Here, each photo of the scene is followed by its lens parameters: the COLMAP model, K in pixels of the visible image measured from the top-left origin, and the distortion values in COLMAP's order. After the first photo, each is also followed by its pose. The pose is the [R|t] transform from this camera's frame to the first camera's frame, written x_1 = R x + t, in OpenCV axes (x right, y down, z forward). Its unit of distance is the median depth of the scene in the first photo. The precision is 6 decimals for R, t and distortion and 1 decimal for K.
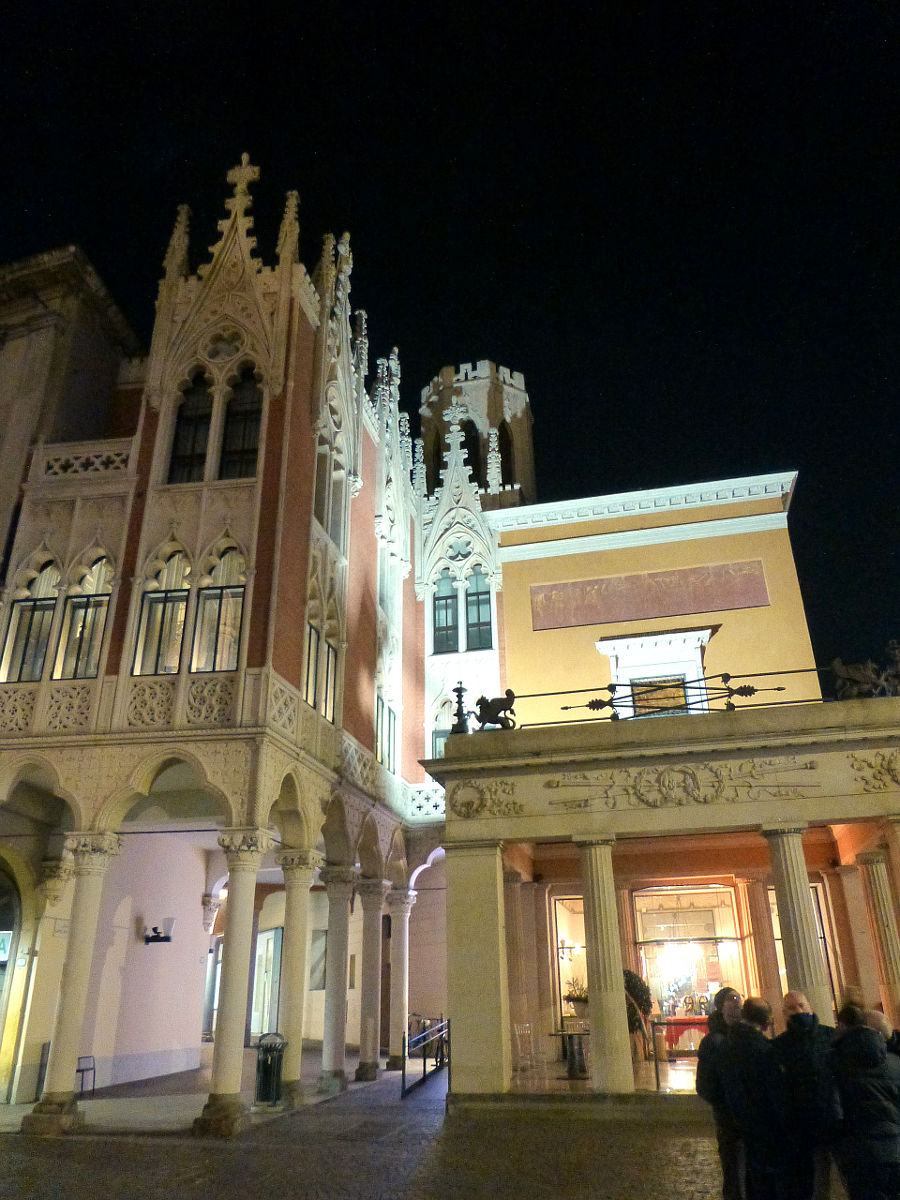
lens RADIAL K [[879.7, 0, 444.0], [0, 879.7, 602.5], [0, 0, 1]] dist [-0.025443, 0.013711]
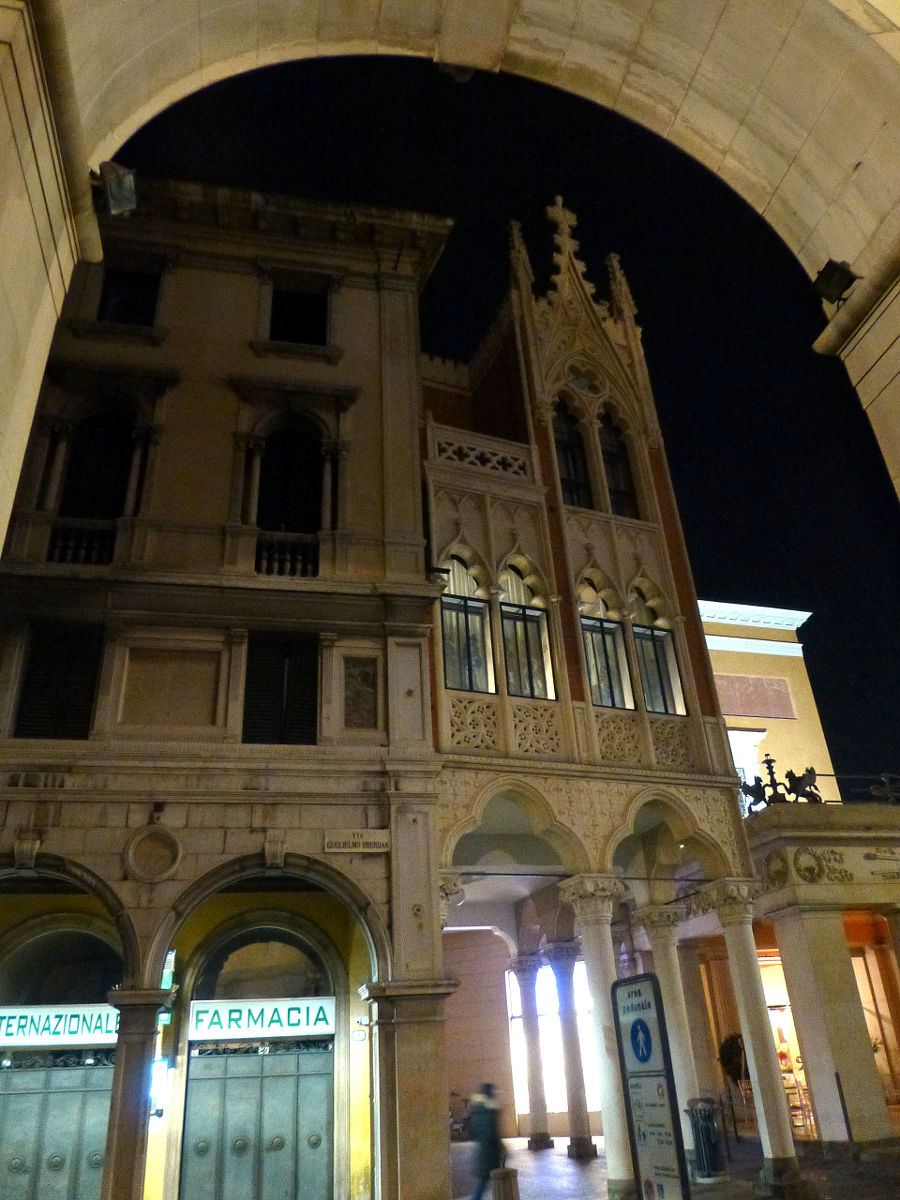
lens RADIAL K [[879.7, 0, 445.4], [0, 879.7, 600.0], [0, 0, 1]] dist [-0.025443, 0.013711]
pose [[0.860144, 0.209838, 0.464887, -0.867264], [-0.166703, 0.977053, -0.132579, 0.114600], [-0.482040, 0.036538, 0.875387, 0.244014]]
